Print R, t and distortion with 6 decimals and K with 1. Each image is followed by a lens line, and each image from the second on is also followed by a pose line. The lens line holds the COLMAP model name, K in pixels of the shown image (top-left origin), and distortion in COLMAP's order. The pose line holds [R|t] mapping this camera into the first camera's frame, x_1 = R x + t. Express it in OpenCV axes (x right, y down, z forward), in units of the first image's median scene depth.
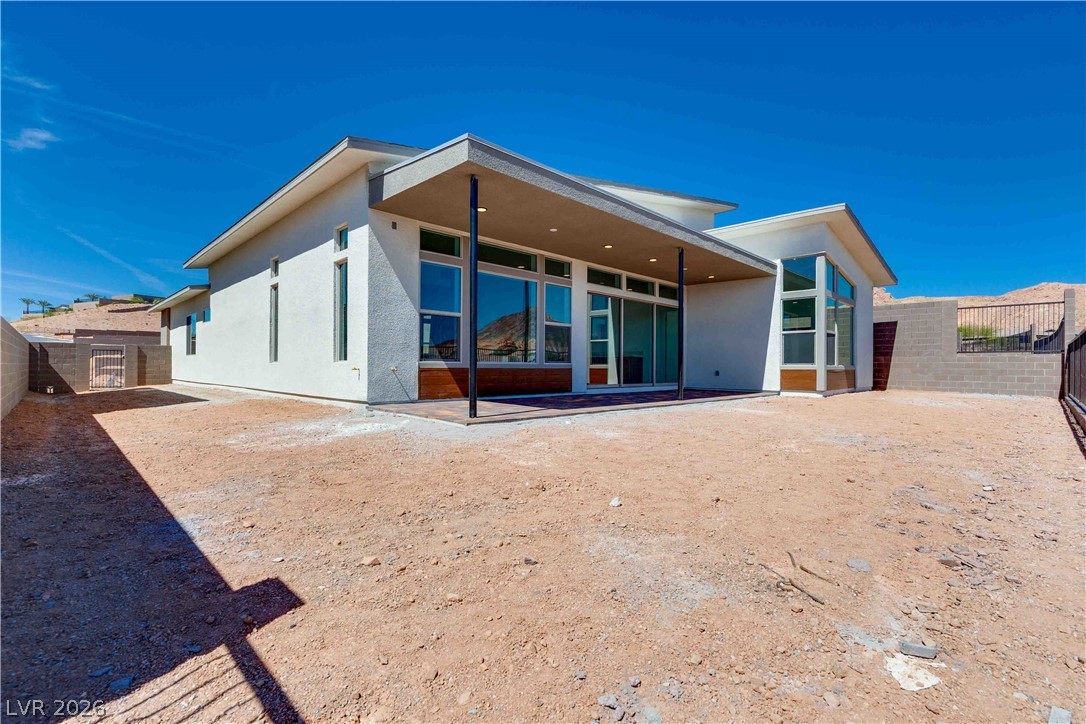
lens RADIAL K [[502.8, 0, 574.2], [0, 502.8, 365.5], [0, 0, 1]] dist [0.001857, 0.000063]
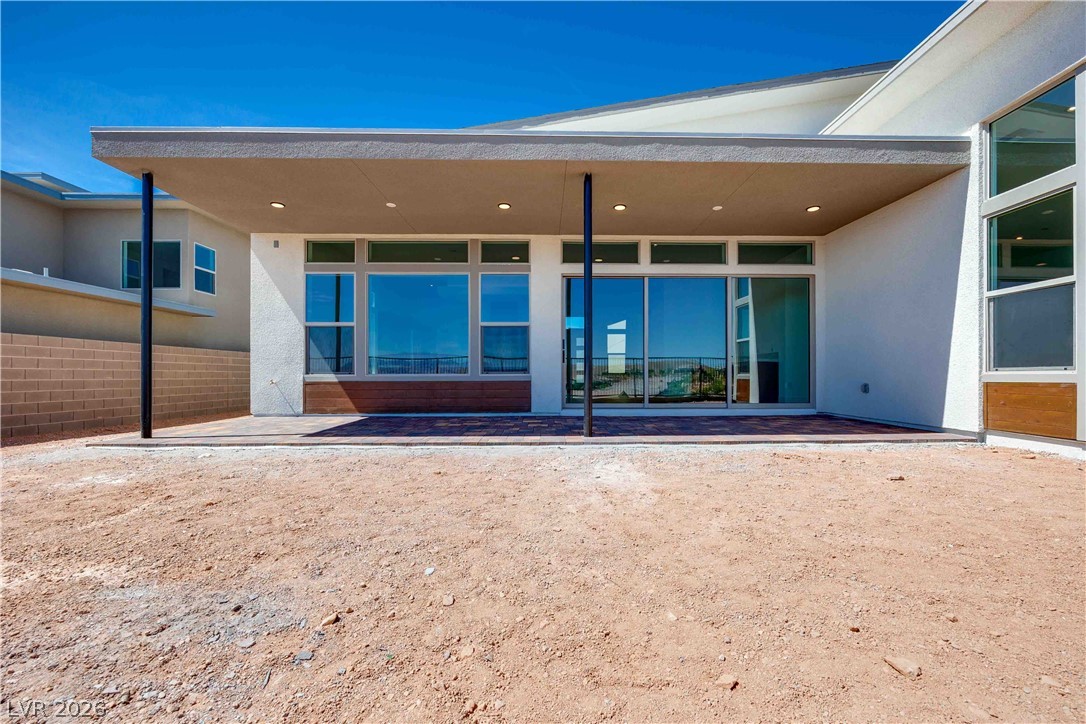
lens RADIAL K [[442.7, 0, 573.9], [0, 442.7, 368.5], [0, 0, 1]] dist [-0.001621, 0.000169]
pose [[0.695195, -0.020547, -0.718528, 0.540788], [0.009718, 0.999769, -0.019187, 0.000812], [0.718756, 0.006356, 0.695234, 0.612509]]
